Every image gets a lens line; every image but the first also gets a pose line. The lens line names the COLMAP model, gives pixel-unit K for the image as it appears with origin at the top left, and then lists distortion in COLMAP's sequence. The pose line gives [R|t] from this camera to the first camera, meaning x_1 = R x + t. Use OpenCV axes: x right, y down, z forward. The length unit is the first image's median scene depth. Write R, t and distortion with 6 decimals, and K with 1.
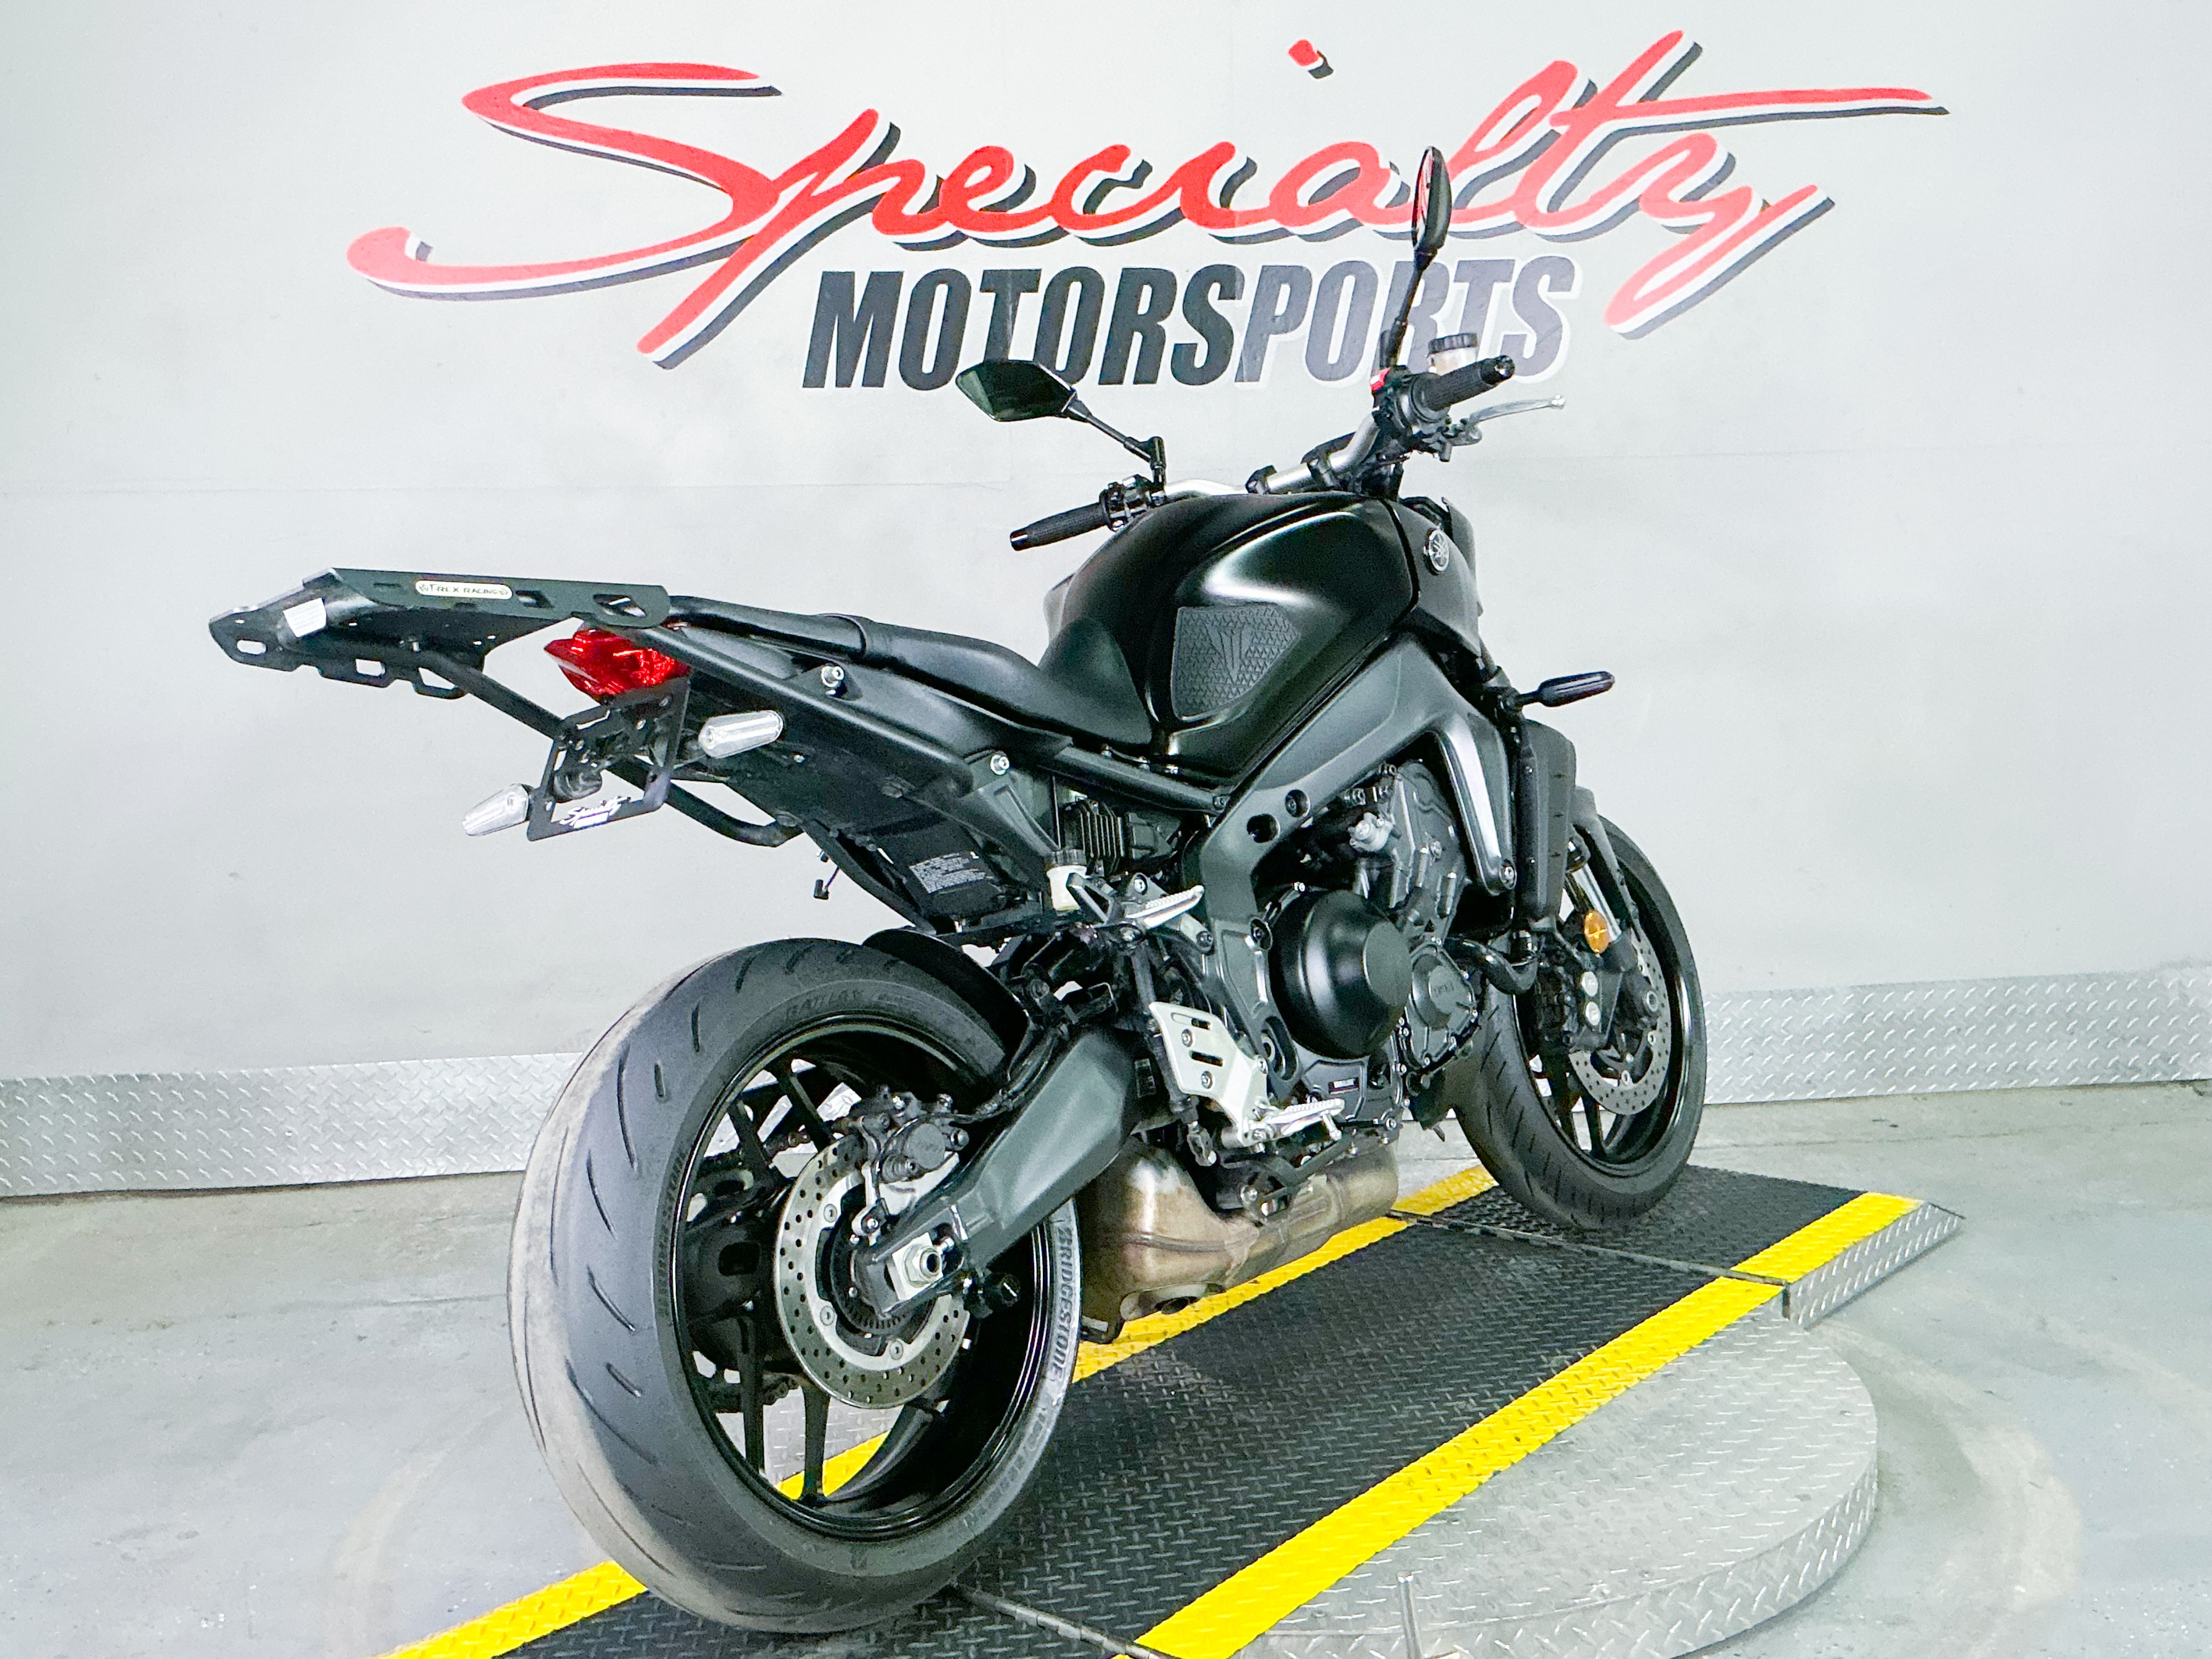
lens RADIAL K [[2345.0, 0, 1086.0], [0, 2345.0, 831.2], [0, 0, 1]] dist [0.030452, 0.000000]
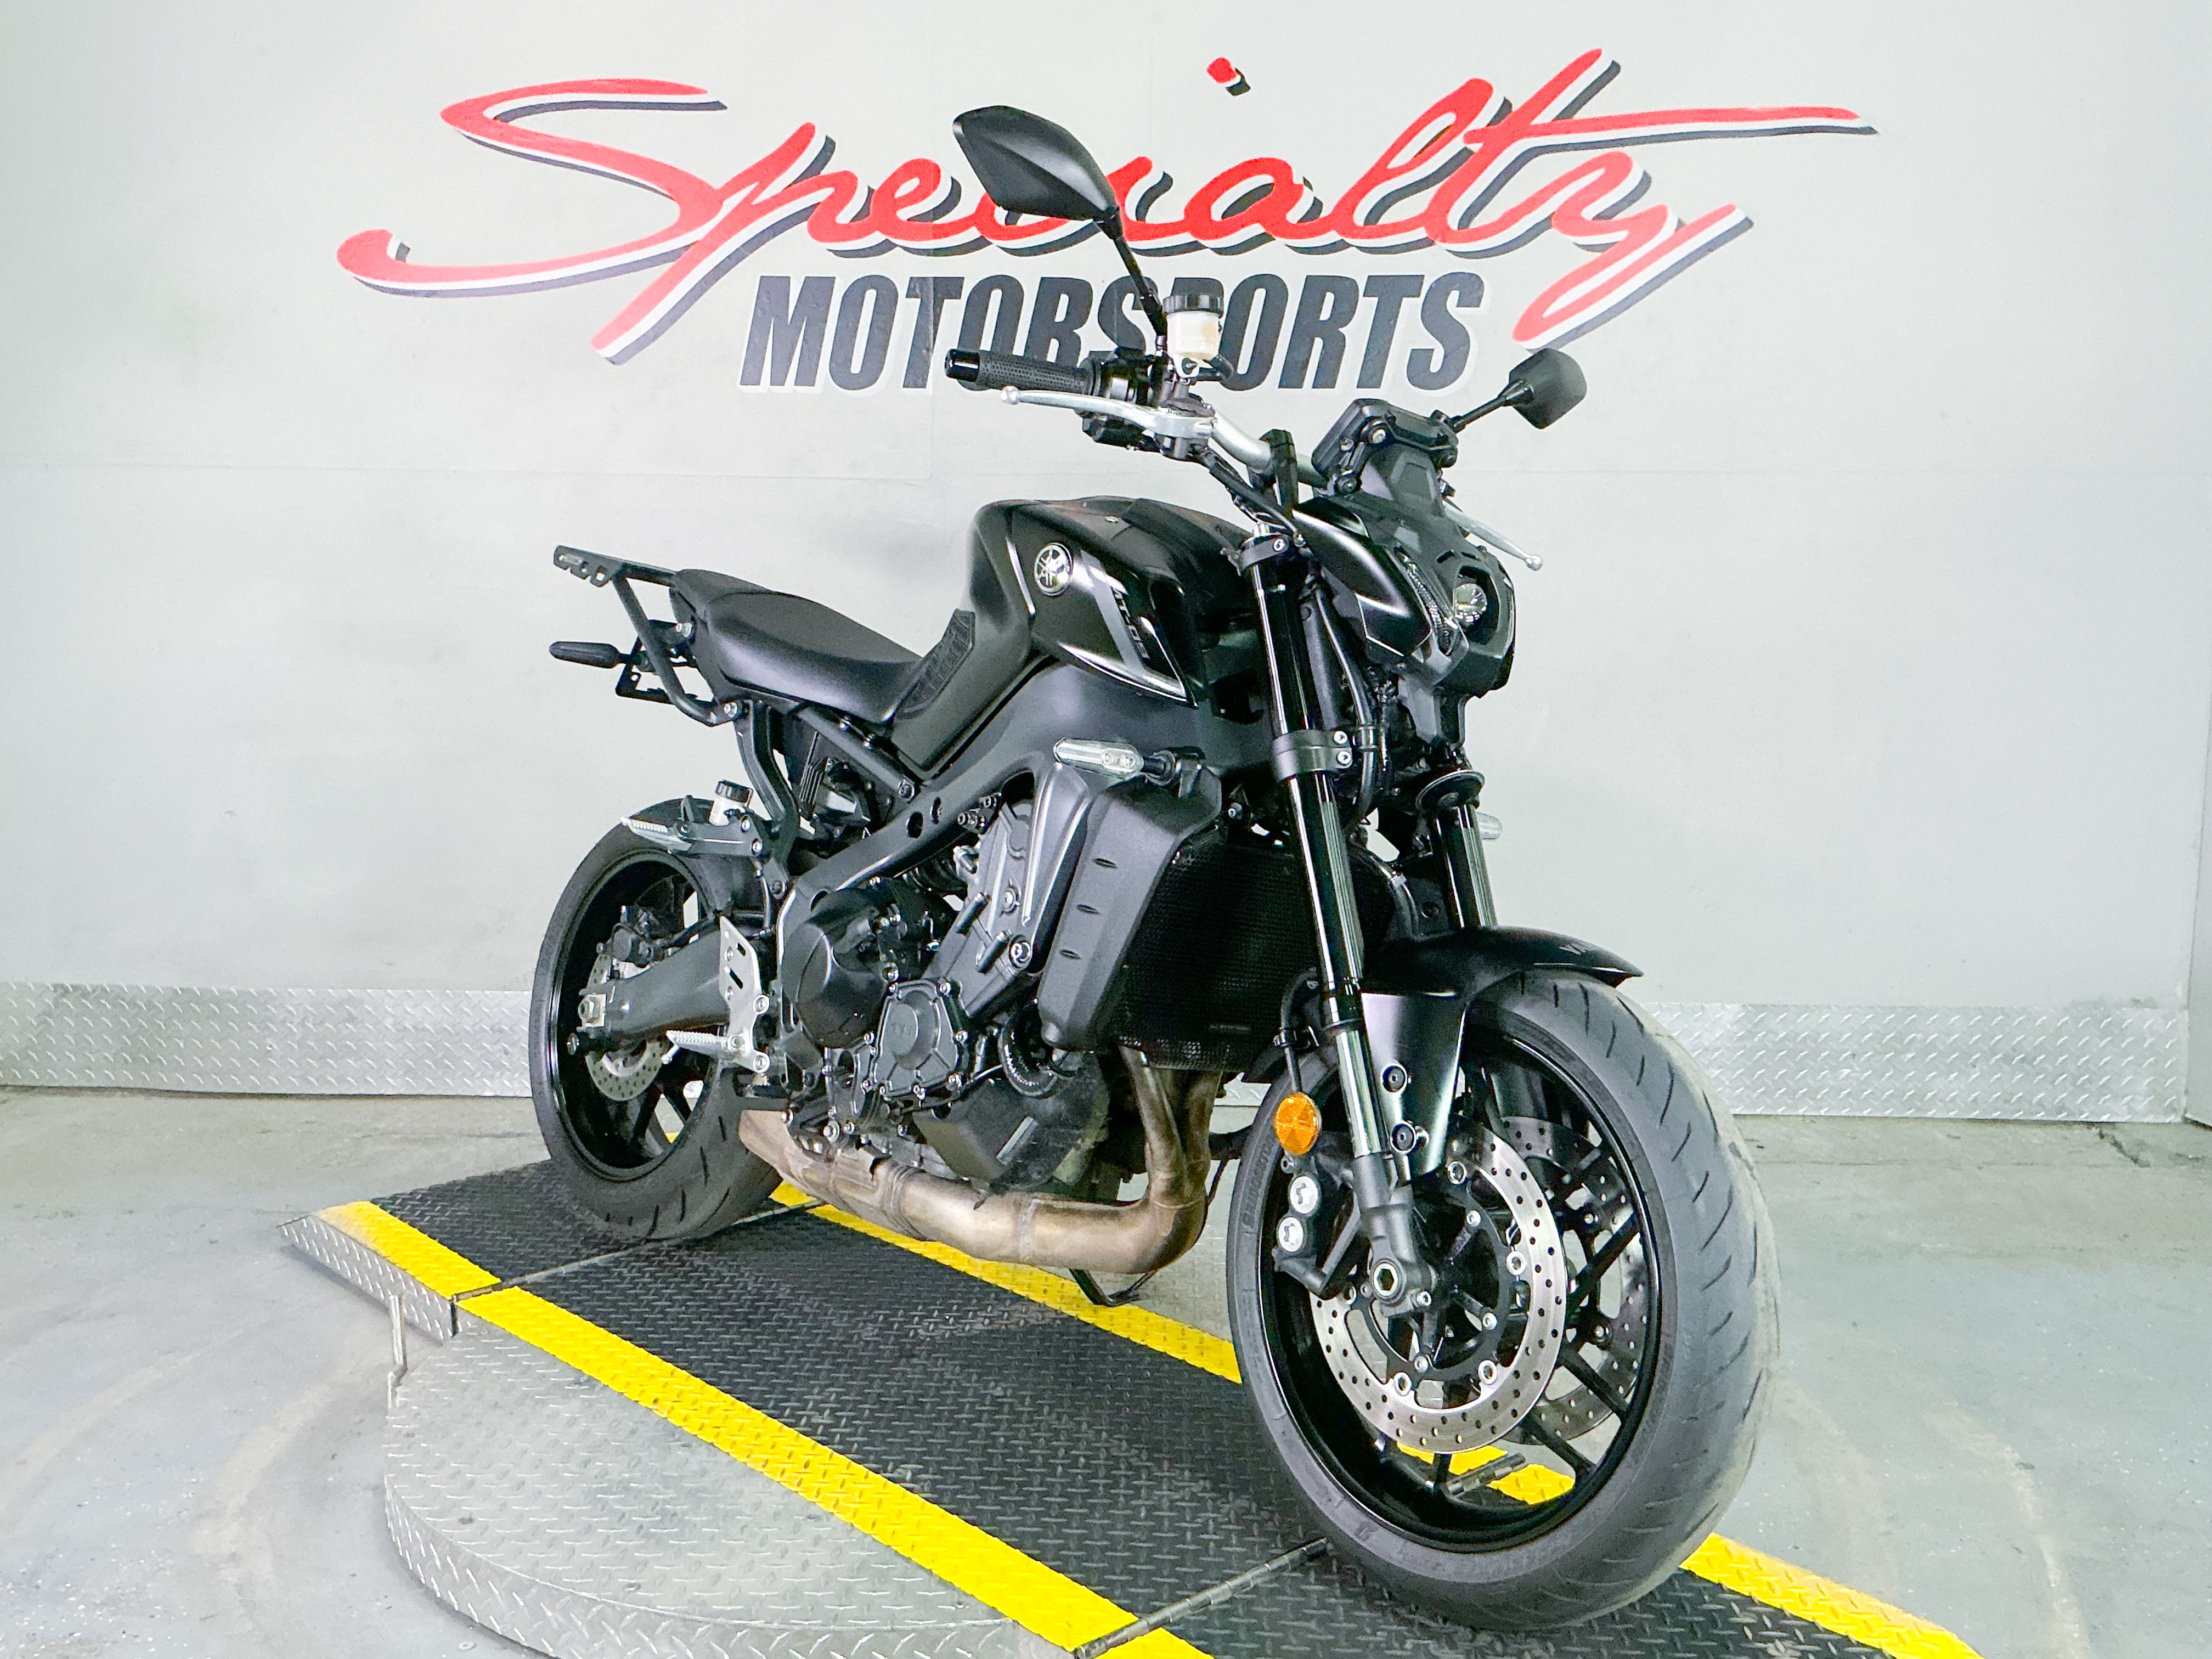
lens RADIAL K [[2141.2, 0, 1114.6], [0, 2141.2, 825.1], [0, 0, 1]] dist [0.026286, 0.000000]
pose [[0.987928, 0.052194, -0.145854, 0.199862], [-0.049983, 0.998573, 0.018785, -0.015509], [0.146627, -0.011268, 0.989128, 0.056714]]
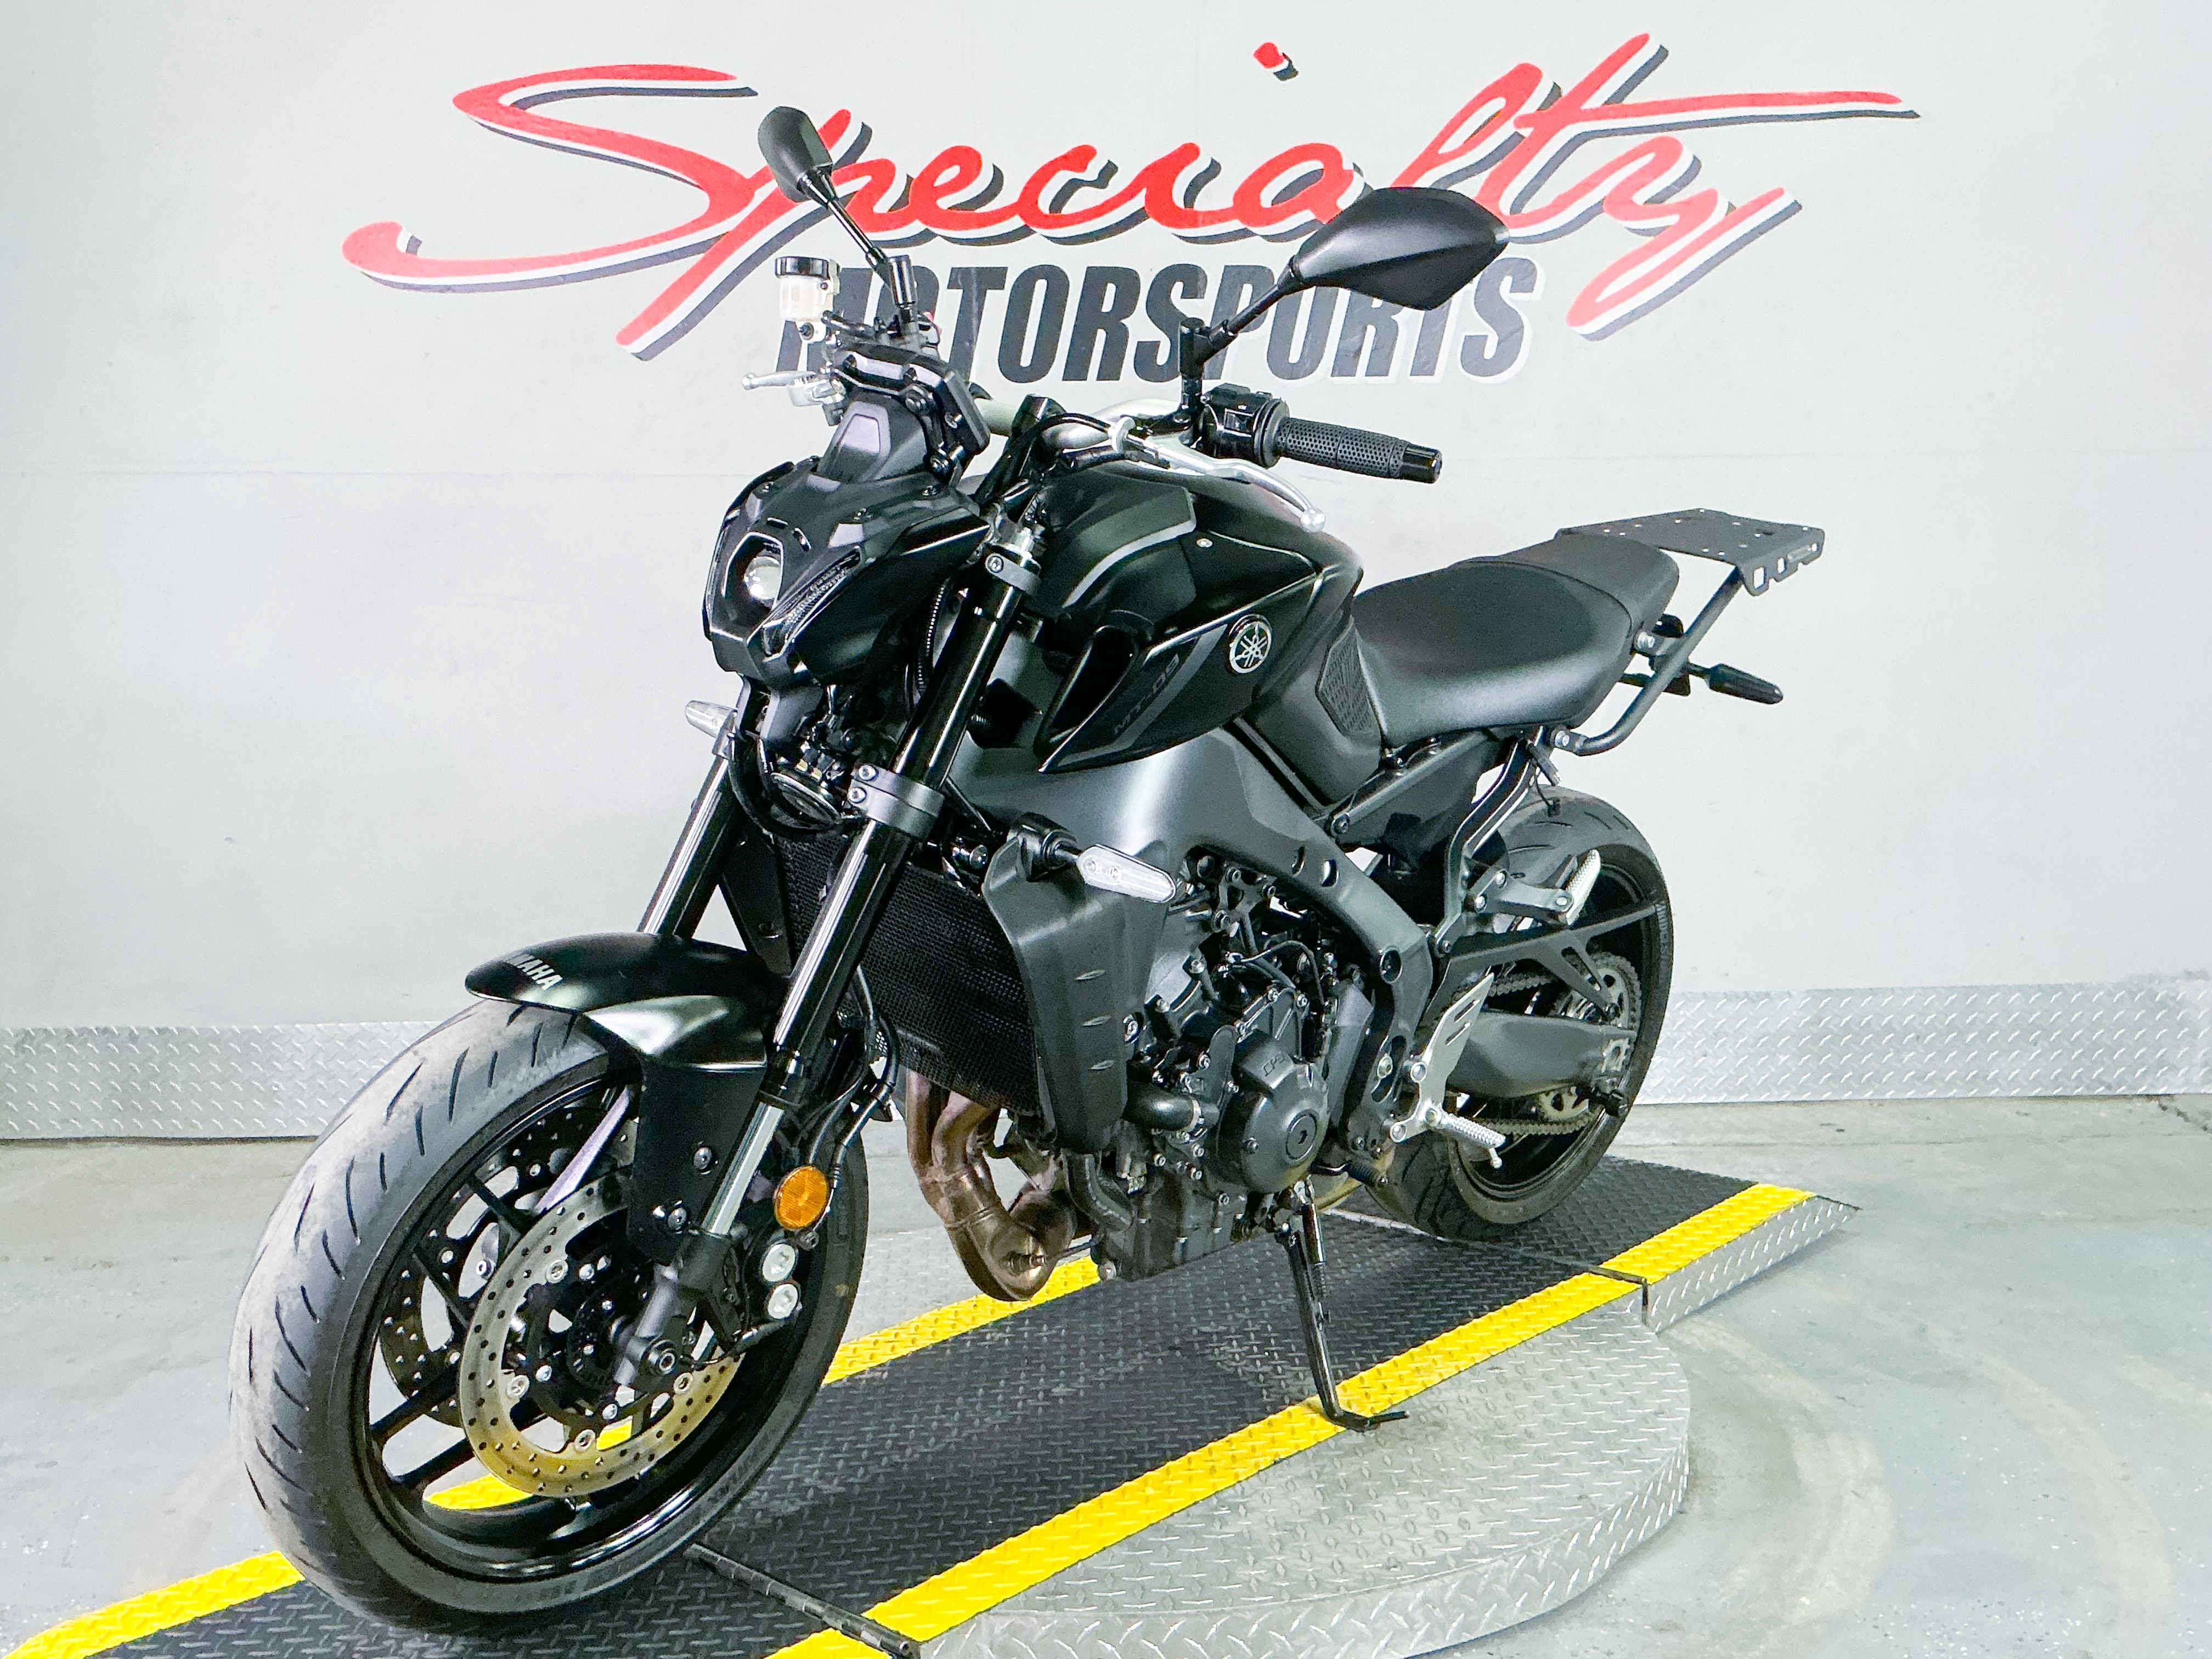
lens RADIAL K [[2217.2, 0, 1098.8], [0, 2217.2, 832.4], [0, 0, 1]] dist [0.030326, 0.000000]
pose [[0.997383, 0.023484, -0.068379, 0.092334], [-0.023649, 0.999719, -0.001602, 0.007823], [0.068322, 0.003215, 0.997658, 0.037023]]
